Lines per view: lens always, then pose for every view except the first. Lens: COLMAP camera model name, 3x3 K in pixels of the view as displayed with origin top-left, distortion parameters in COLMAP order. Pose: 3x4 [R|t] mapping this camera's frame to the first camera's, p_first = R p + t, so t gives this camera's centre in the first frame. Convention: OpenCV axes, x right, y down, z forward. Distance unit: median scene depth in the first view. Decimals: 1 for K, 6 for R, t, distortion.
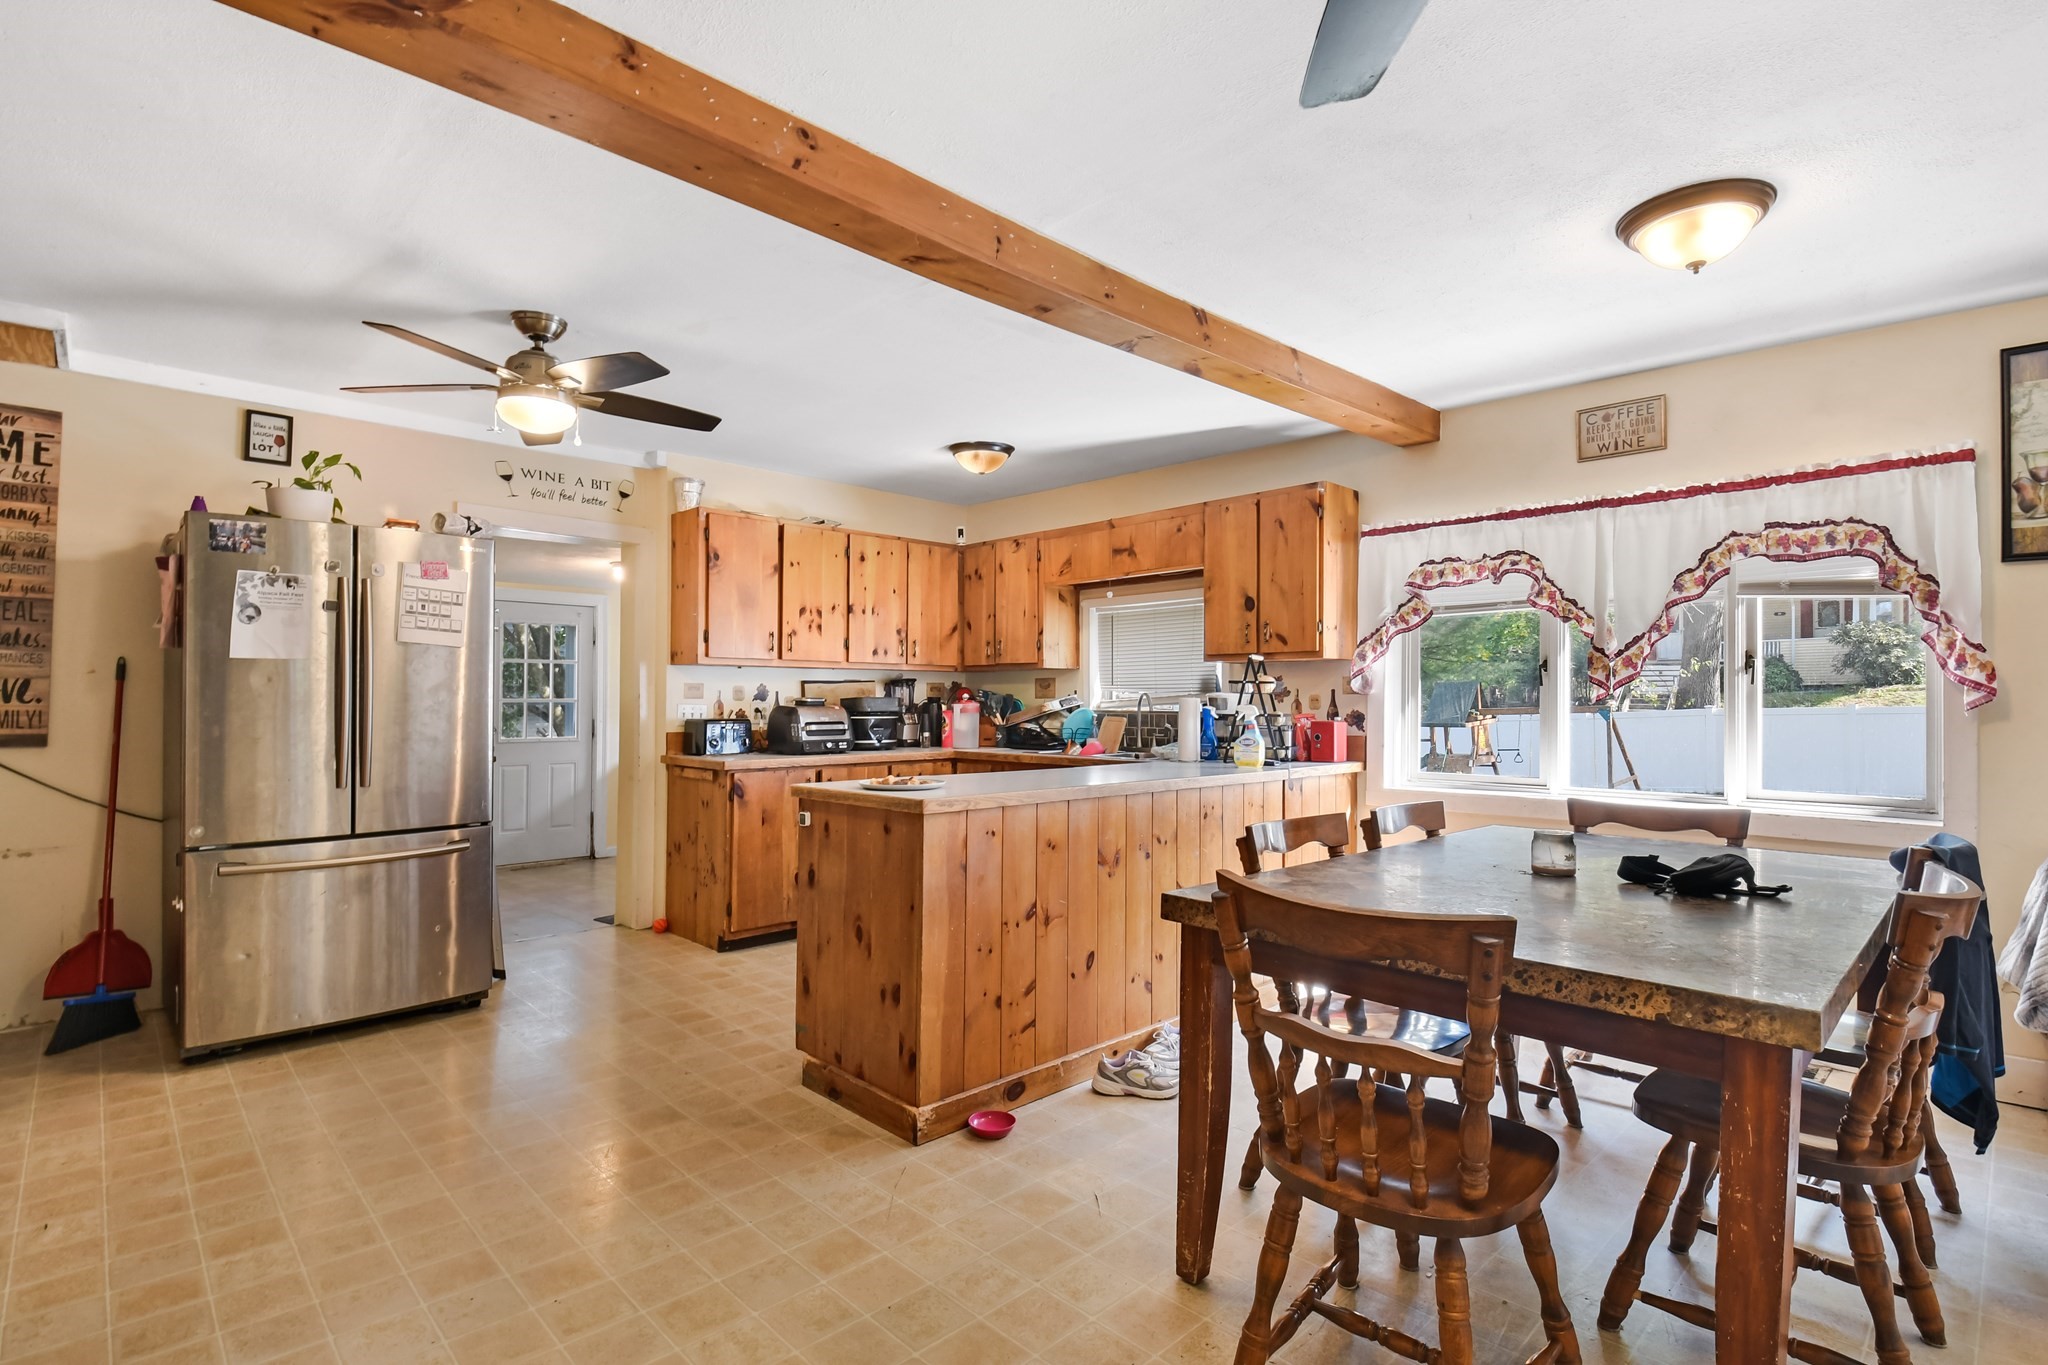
lens RADIAL K [[983.5, 0, 1022.0], [0, 983.5, 702.6], [0, 0, 1]] dist [-0.011161, -0.011418]
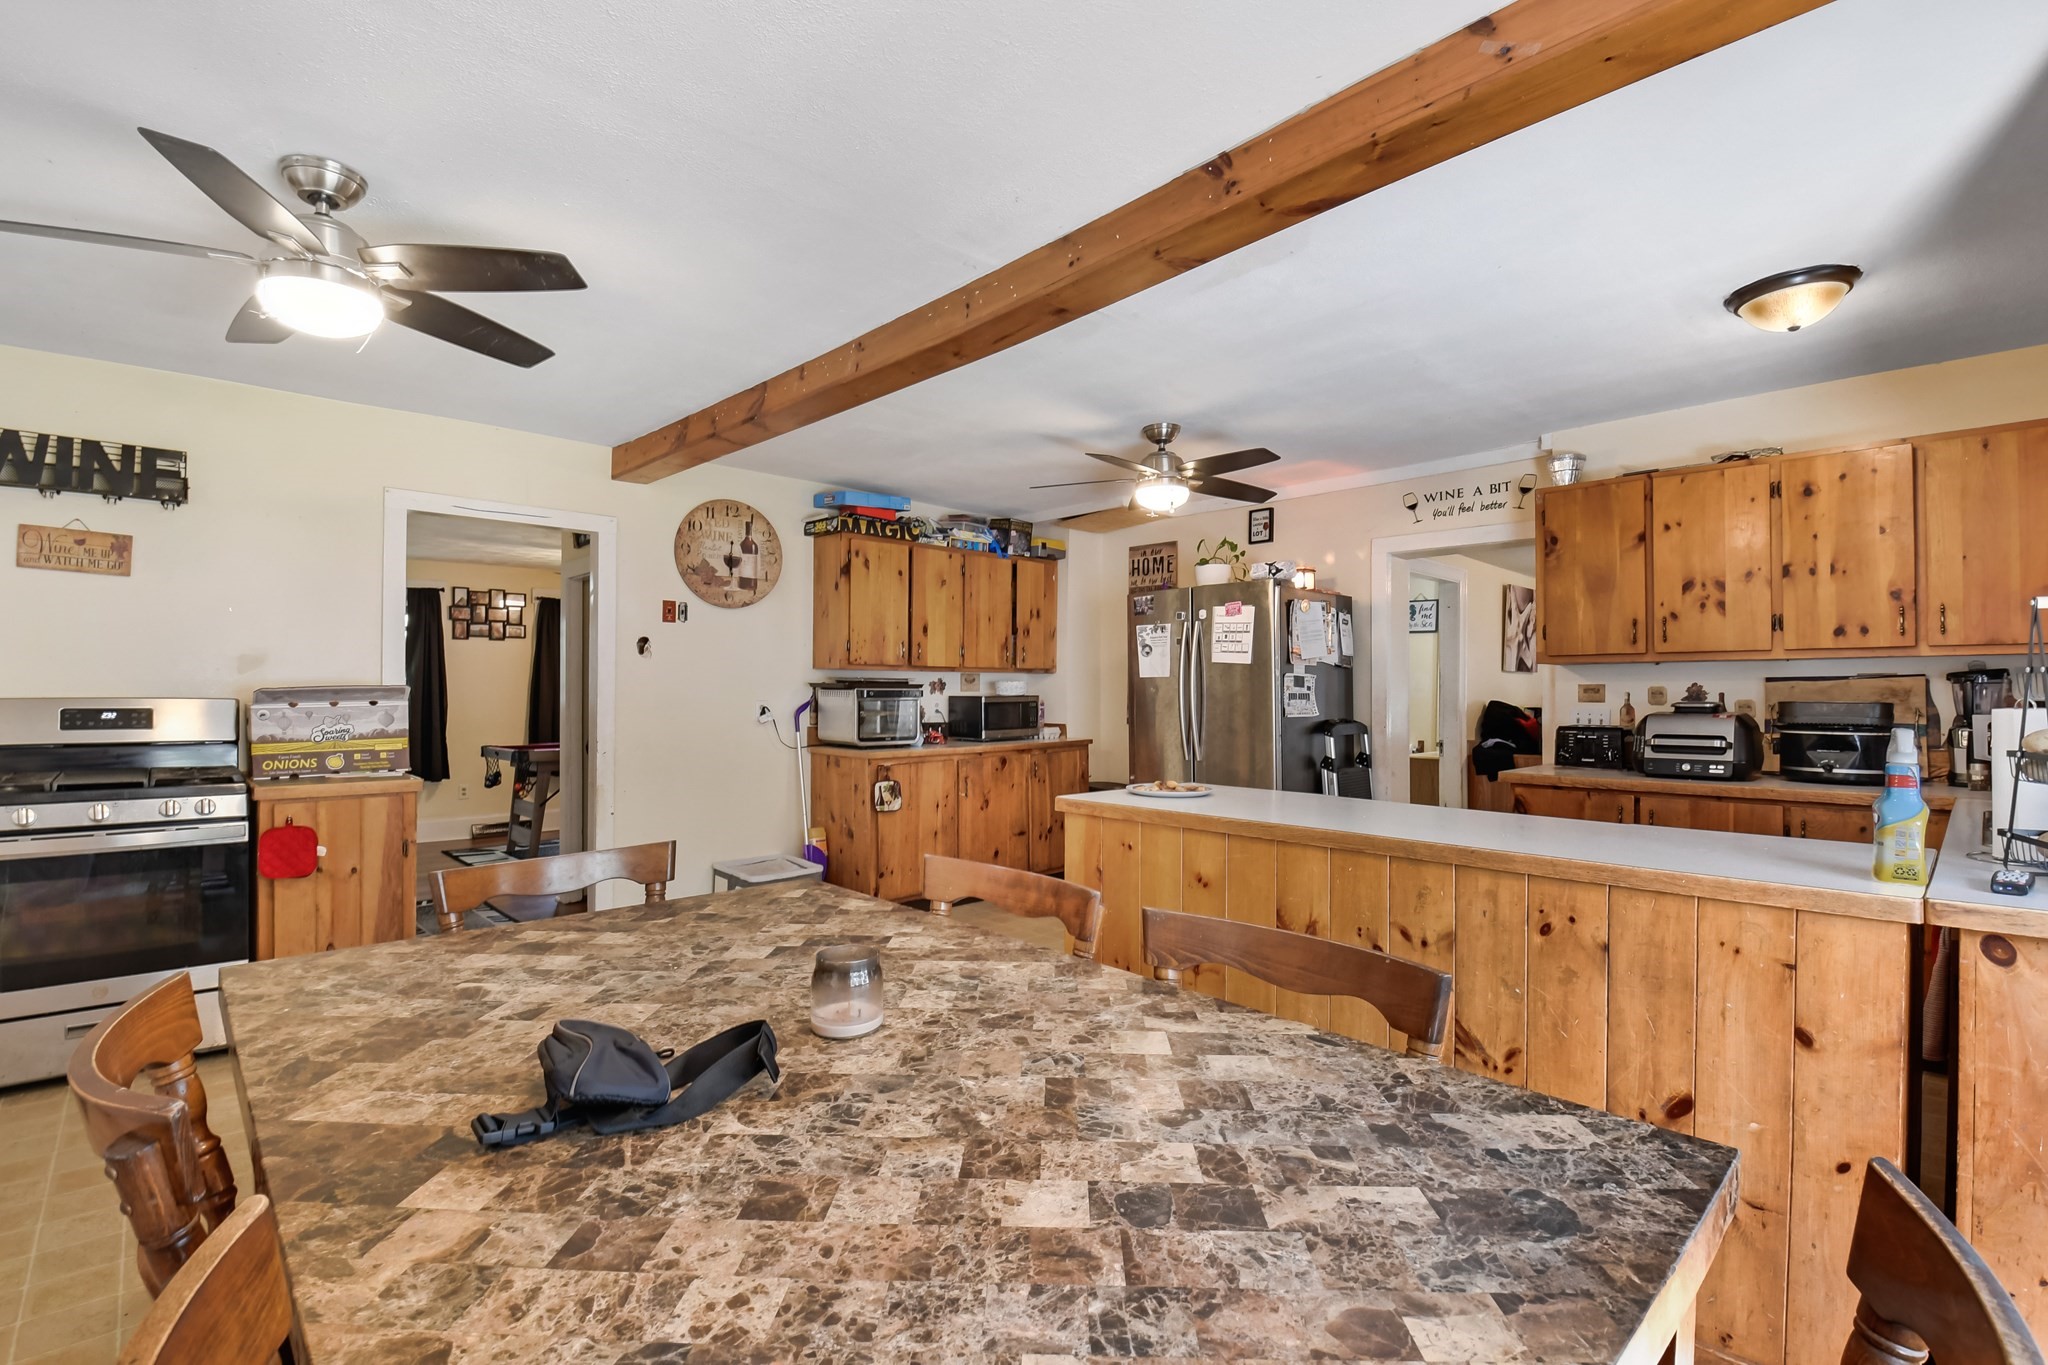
lens RADIAL K [[922.4, 0, 1016.1], [0, 922.4, 684.9], [0, 0, 1]] dist [-0.014671, -0.010252]
pose [[-0.016234, -0.014852, -0.999758, 0.616792], [-0.001060, 0.999889, -0.014837, -0.009016], [0.999868, 0.000819, -0.016248, 0.638878]]
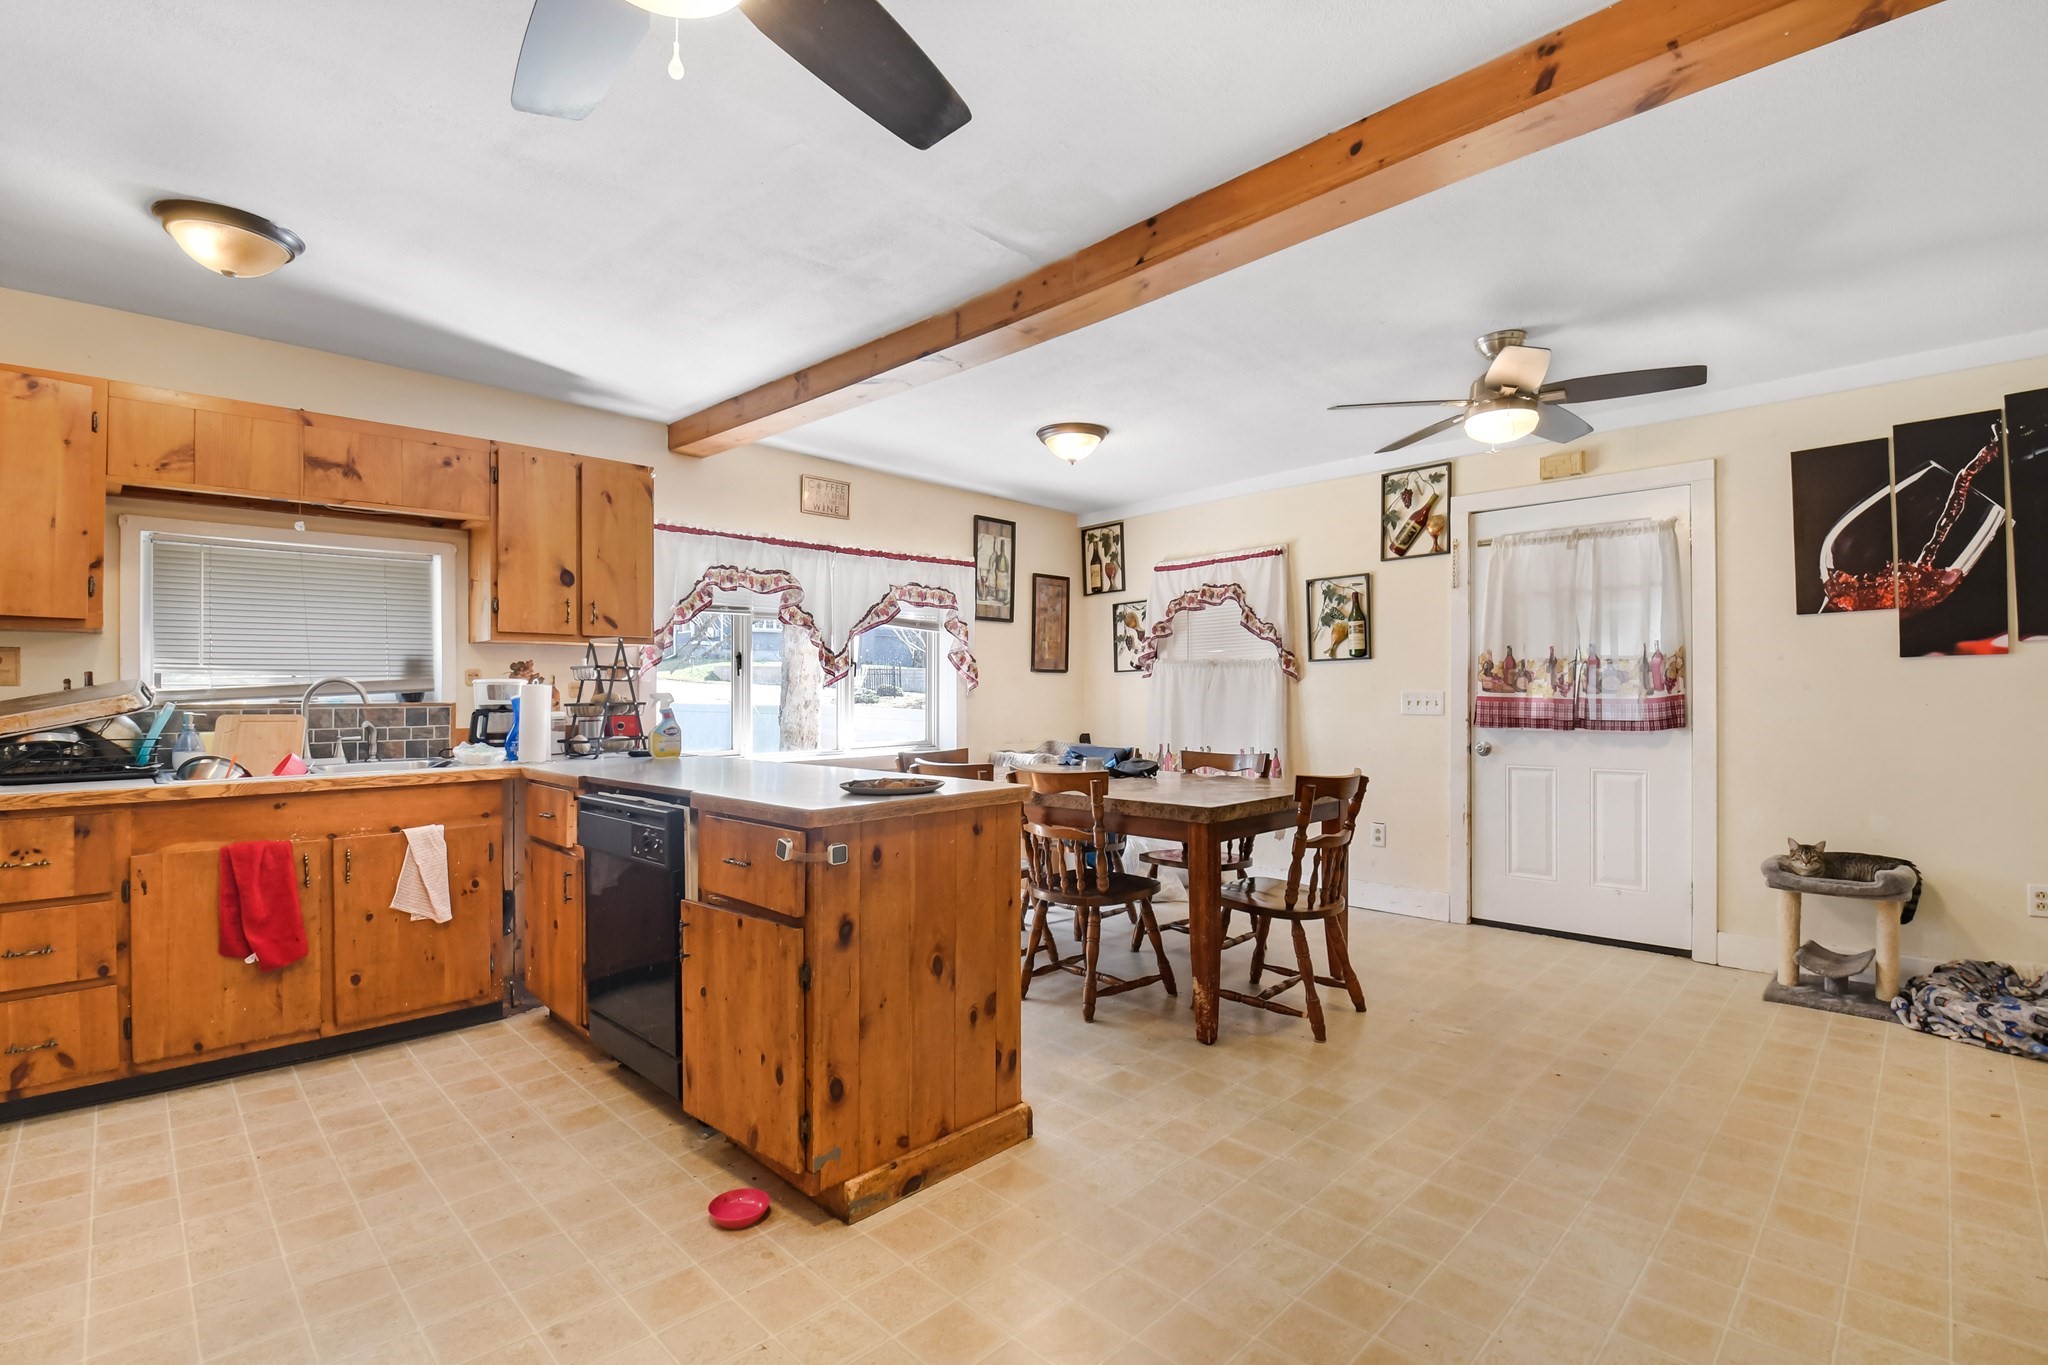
lens RADIAL K [[922.4, 0, 1009.7], [0, 922.4, 701.5], [0, 0, 1]] dist [-0.014671, -0.010252]
pose [[-0.020620, -0.012798, 0.999705, -0.682446], [0.005469, 0.999902, 0.012914, 0.002353], [-0.999772, 0.005734, -0.020548, 0.698401]]
